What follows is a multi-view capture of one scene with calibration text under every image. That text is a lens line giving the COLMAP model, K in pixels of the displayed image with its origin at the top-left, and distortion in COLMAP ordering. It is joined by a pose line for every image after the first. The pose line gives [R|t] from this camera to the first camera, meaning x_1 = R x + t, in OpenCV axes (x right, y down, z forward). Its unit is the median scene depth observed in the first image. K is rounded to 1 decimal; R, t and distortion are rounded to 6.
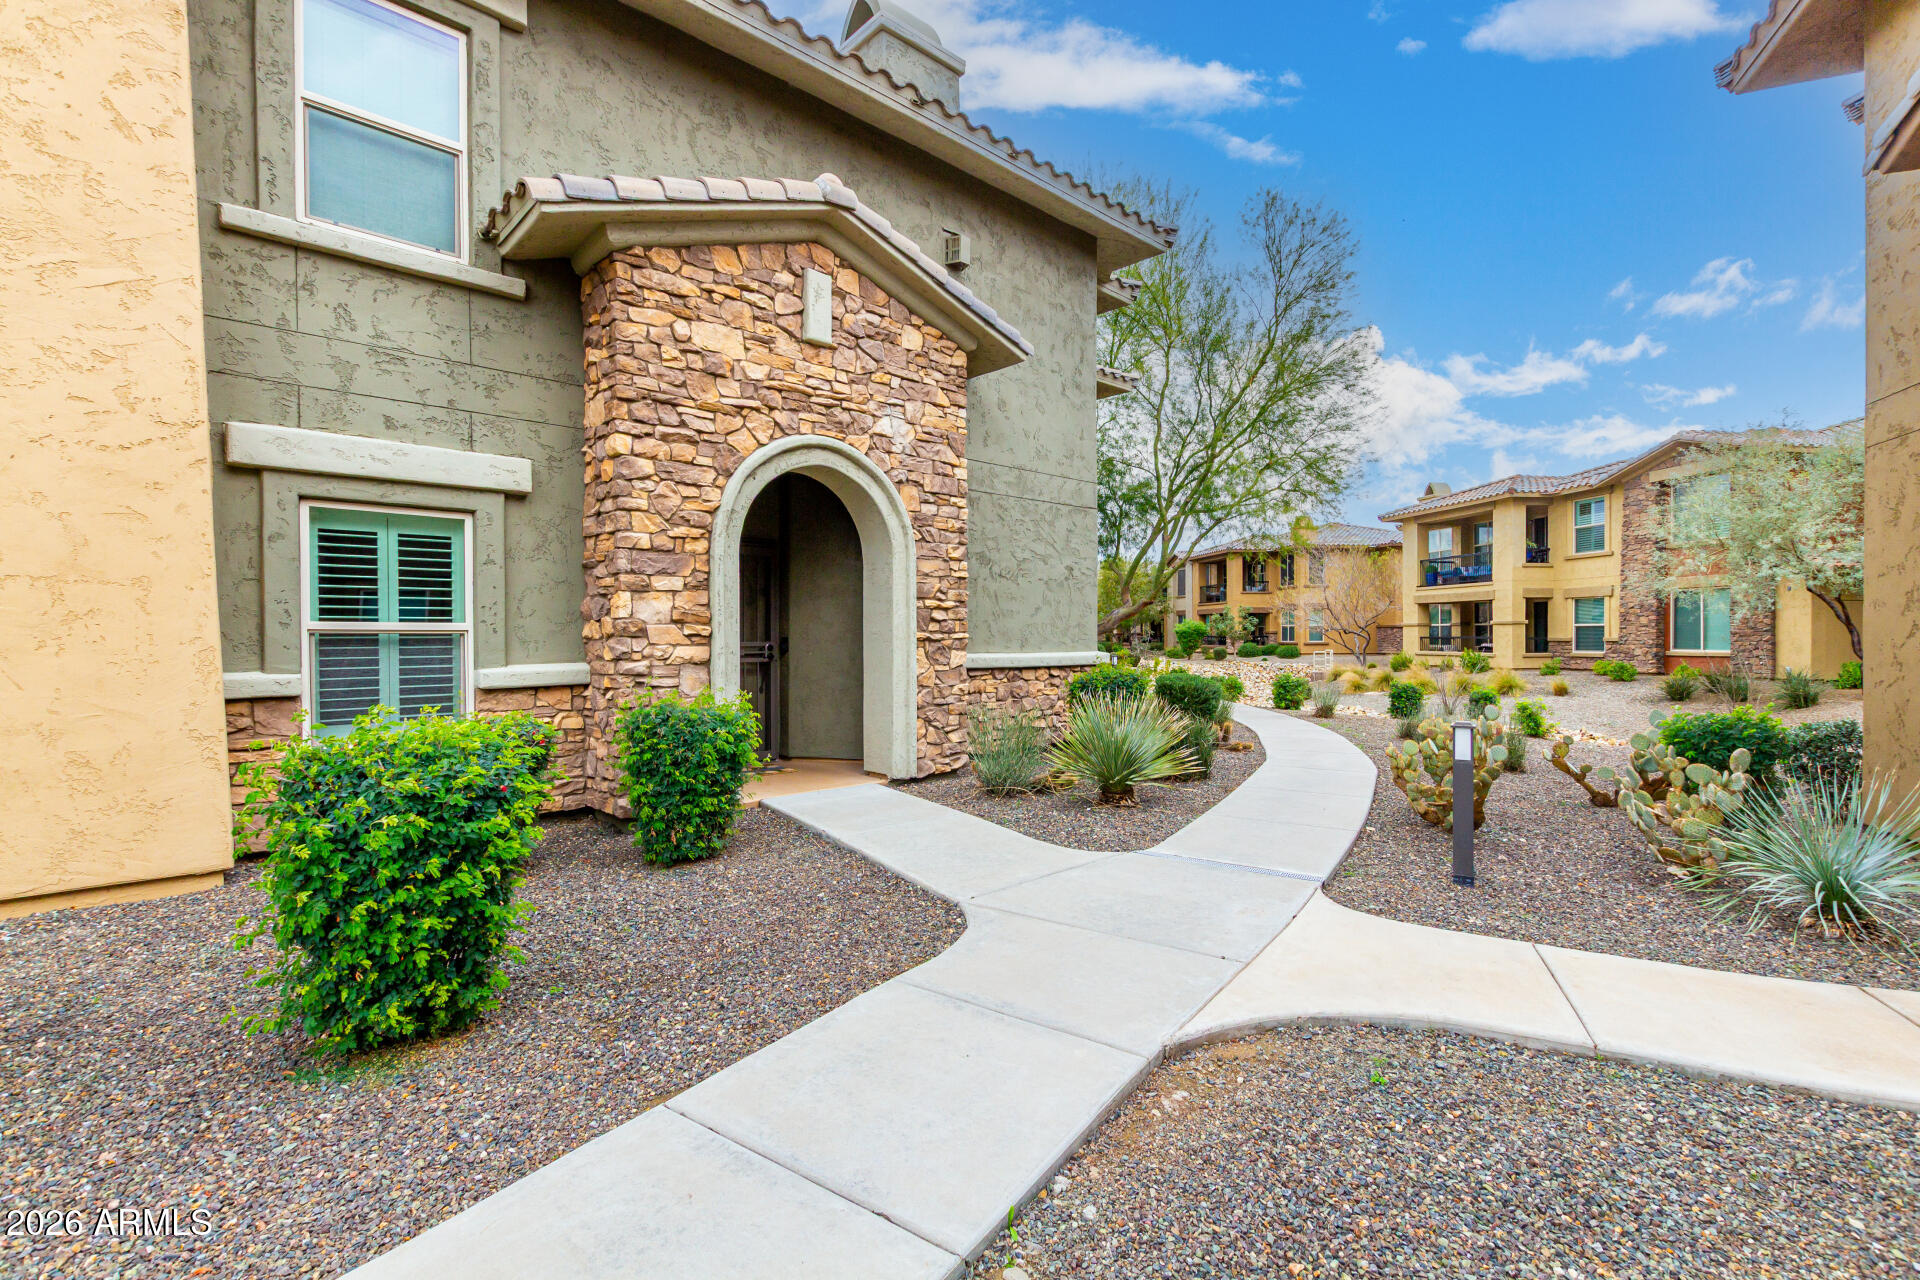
lens RADIAL K [[855.1, 0, 960.0], [0, 855.1, 640.0], [0, 0, 1]] dist [0.004670, 0.000769]
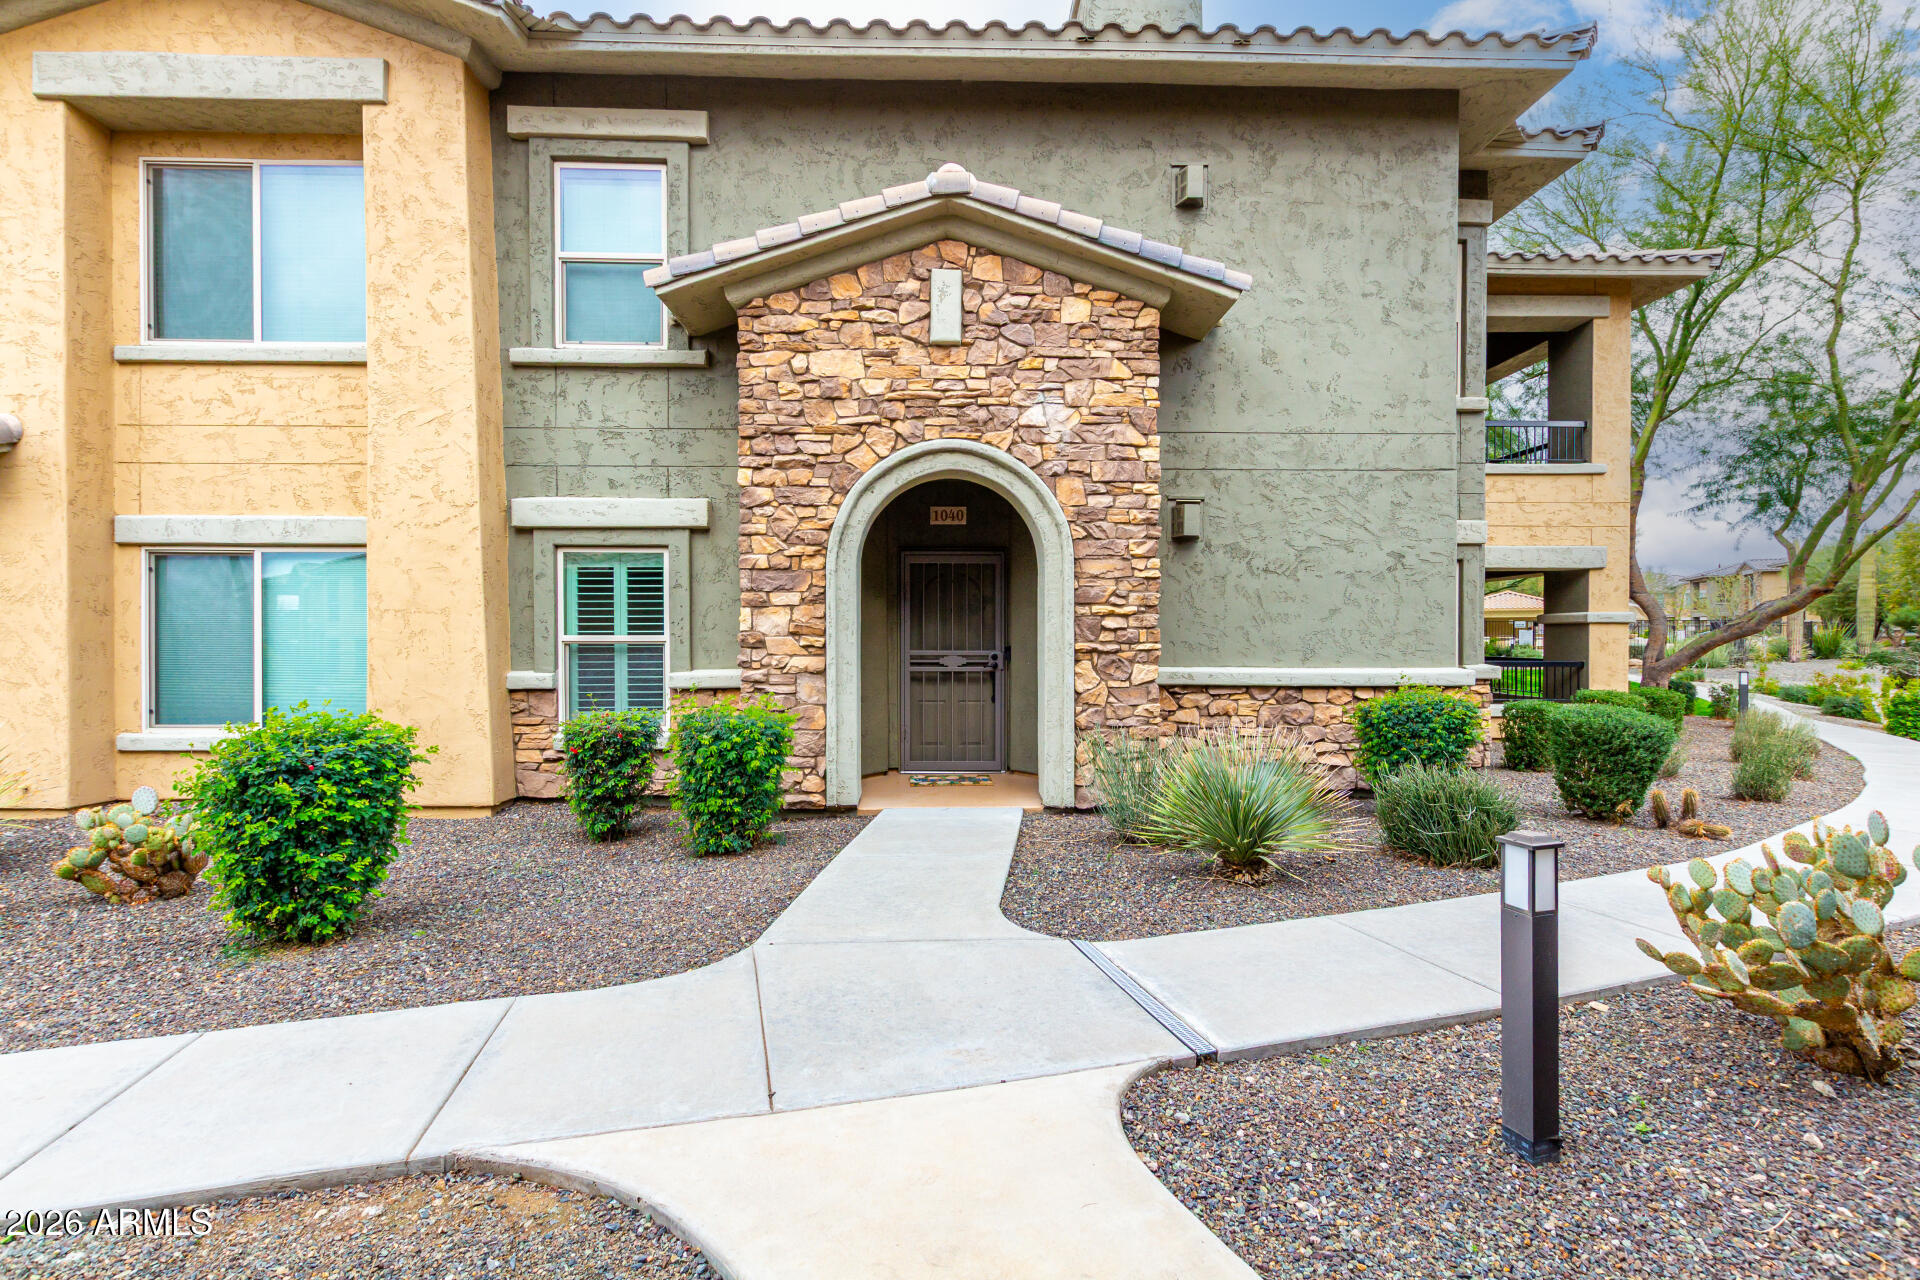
lens RADIAL K [[855.1, 0, 960.0], [0, 855.1, 640.0], [0, 0, 1]] dist [0.004670, 0.000769]
pose [[0.759211, 0.004236, -0.650831, 0.510615], [-0.004033, 0.999990, 0.001805, -0.015525], [0.650832, 0.001254, 0.759221, 0.299883]]
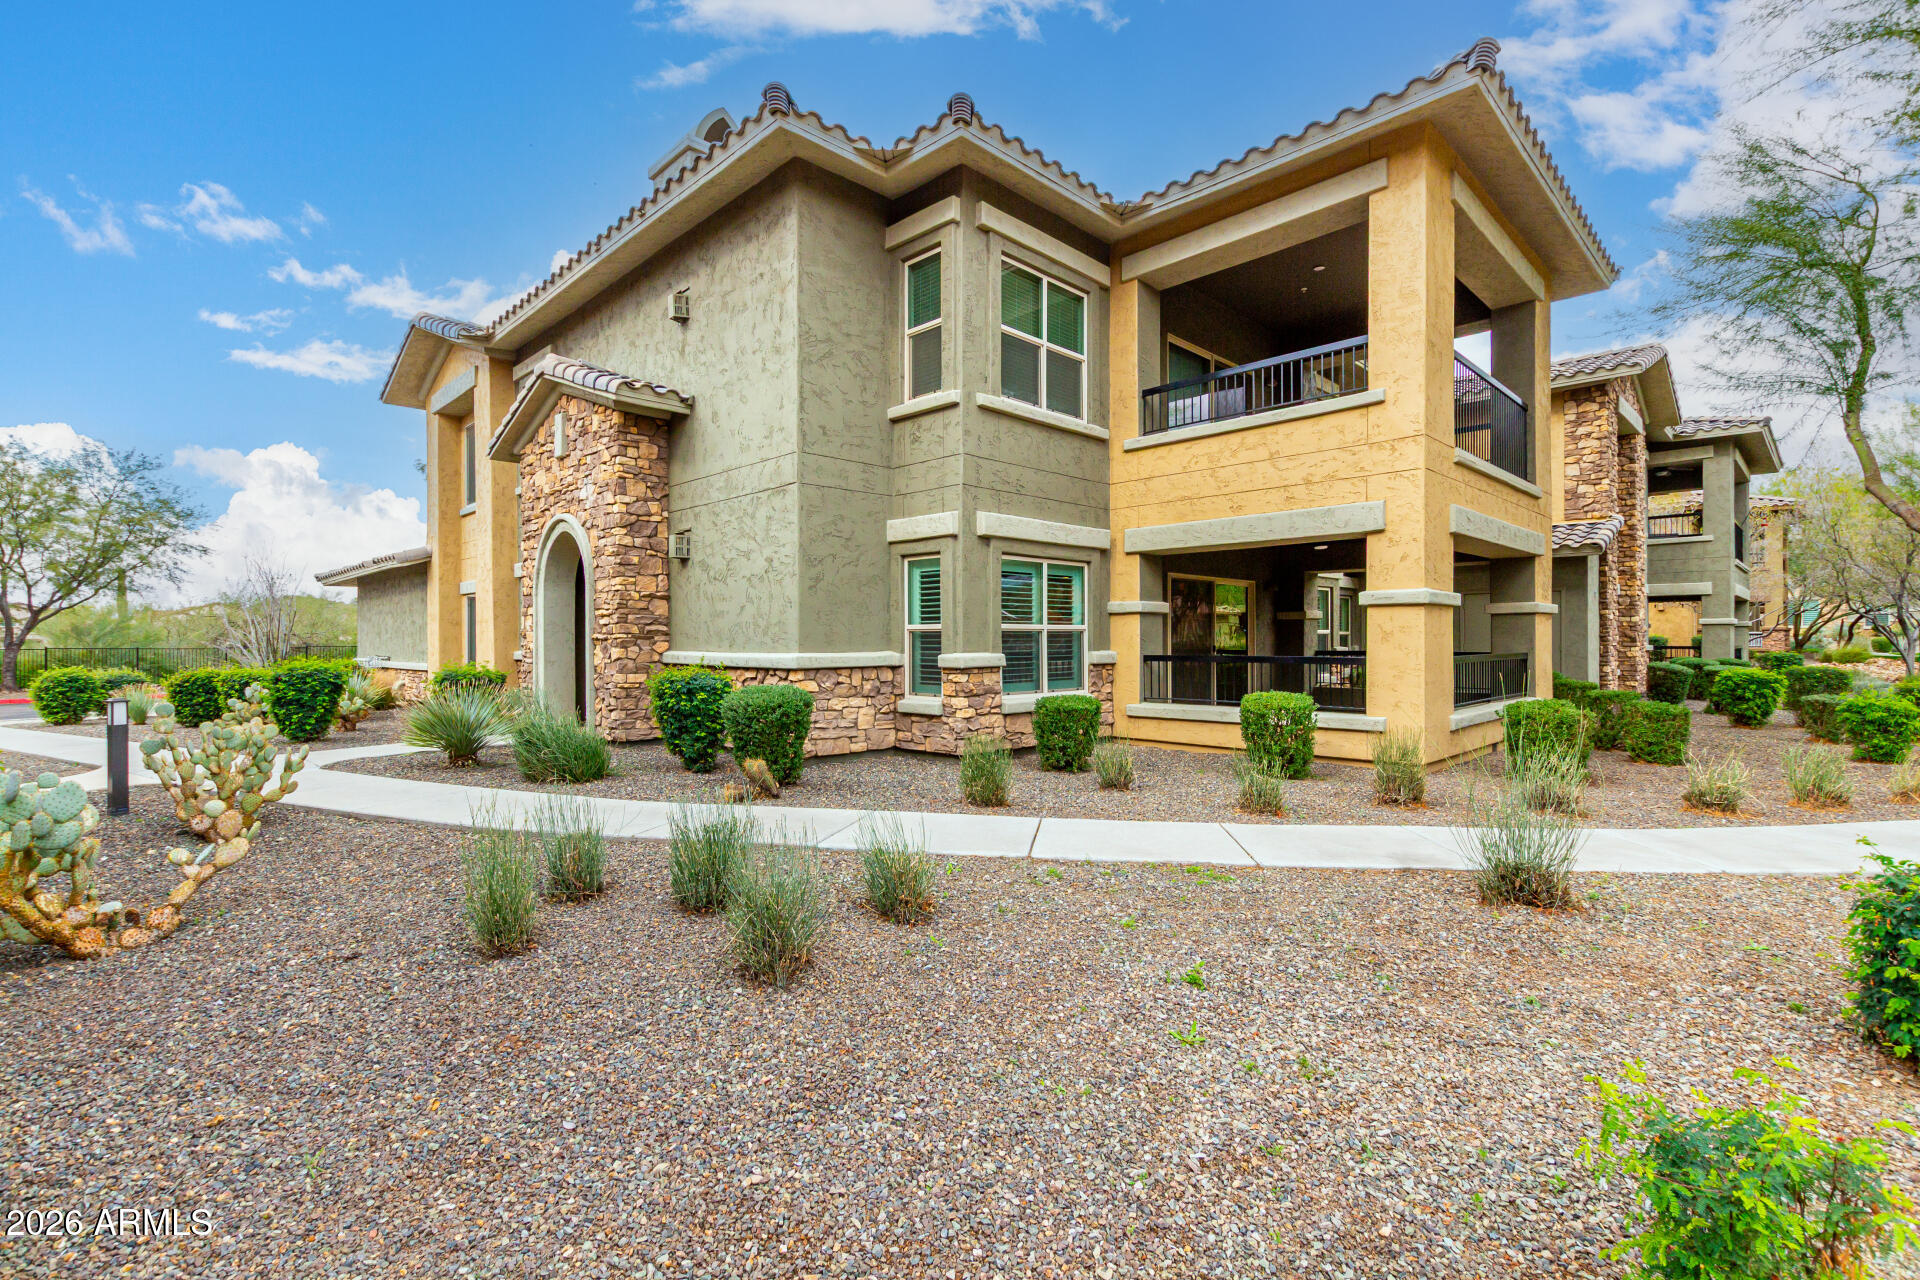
lens RADIAL K [[855.1, 0, 960.0], [0, 855.1, 640.0], [0, 0, 1]] dist [0.004670, 0.000769]
pose [[0.036642, 0.008590, -0.999292, 1.630486], [-0.003479, 0.999958, 0.008468, -0.012511], [0.999322, 0.003167, 0.036670, 1.840229]]
